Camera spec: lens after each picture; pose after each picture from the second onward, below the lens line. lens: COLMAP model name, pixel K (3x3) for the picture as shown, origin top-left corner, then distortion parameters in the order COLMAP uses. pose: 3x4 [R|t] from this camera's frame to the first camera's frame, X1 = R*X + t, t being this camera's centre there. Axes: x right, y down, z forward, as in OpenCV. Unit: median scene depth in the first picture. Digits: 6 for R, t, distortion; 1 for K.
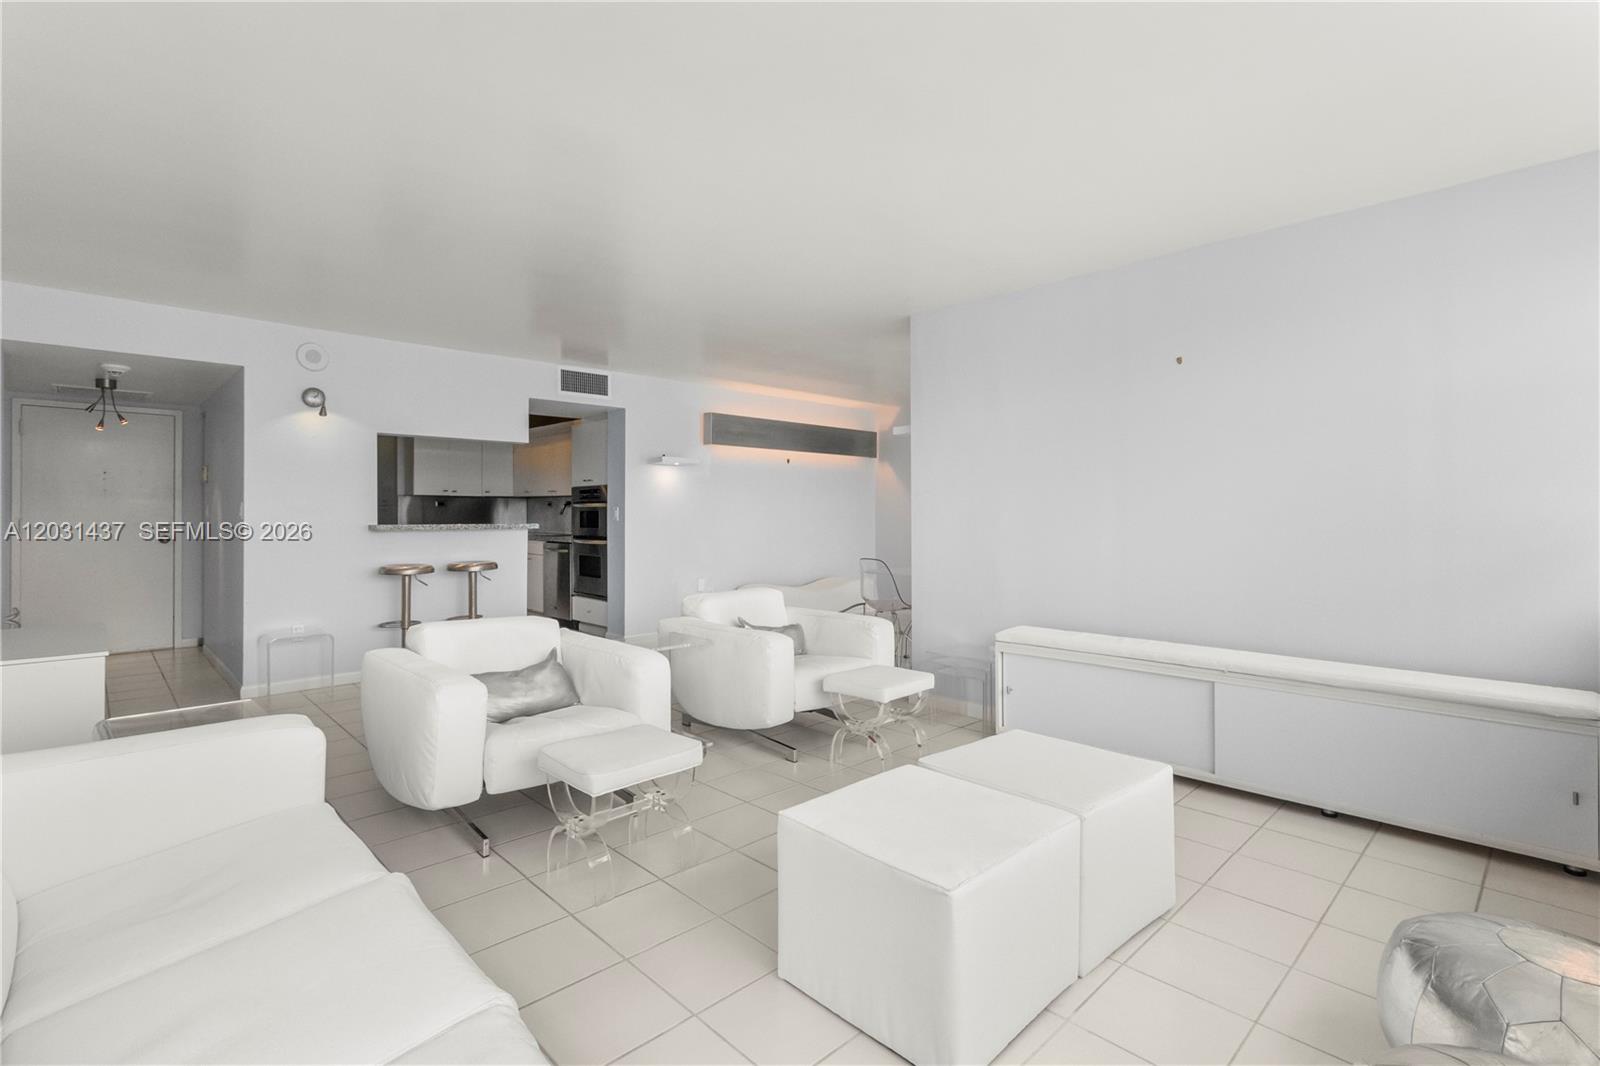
lens RADIAL K [[734.1, 0, 799.0], [0, 734.1, 516.9], [0, 0, 1]] dist [0.011024, 0.000696]
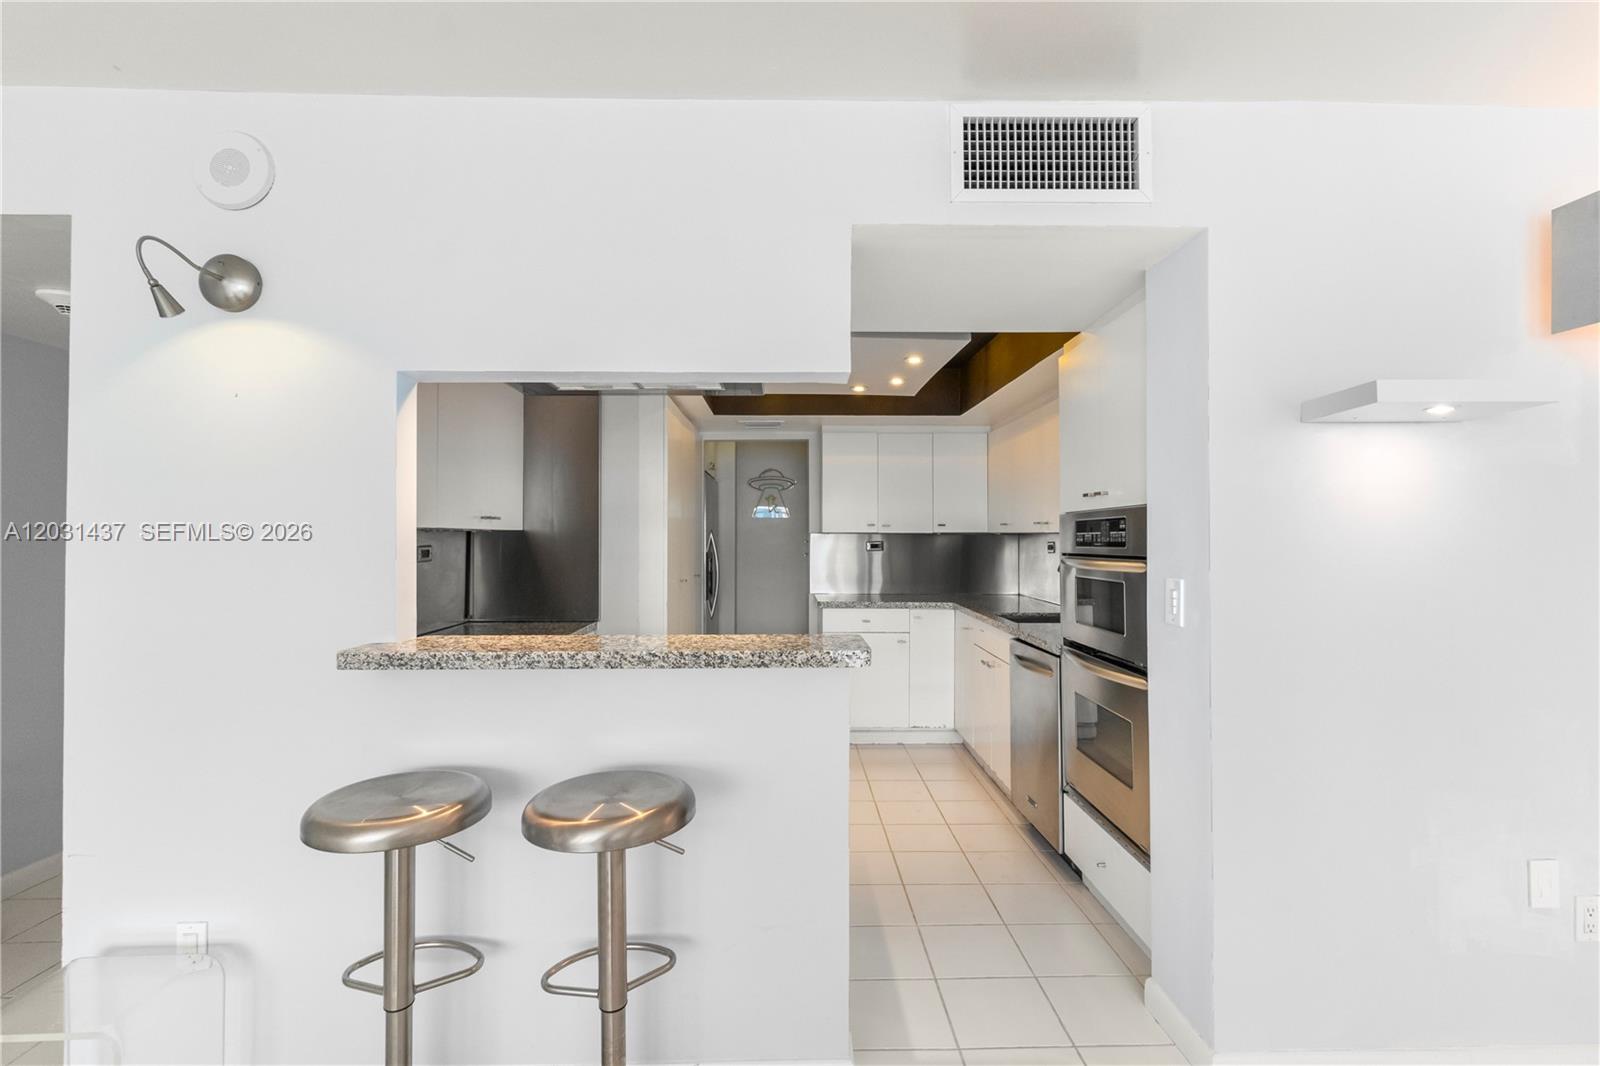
lens RADIAL K [[734.1, 0, 799.0], [0, 734.1, 525.2], [0, 0, 1]] dist [0.011024, 0.000696]
pose [[0.733727, -0.017177, -0.679227, -0.159531], [-0.001595, 0.999634, -0.027003, -0.026484], [0.679442, 0.020896, 0.733431, 0.682272]]
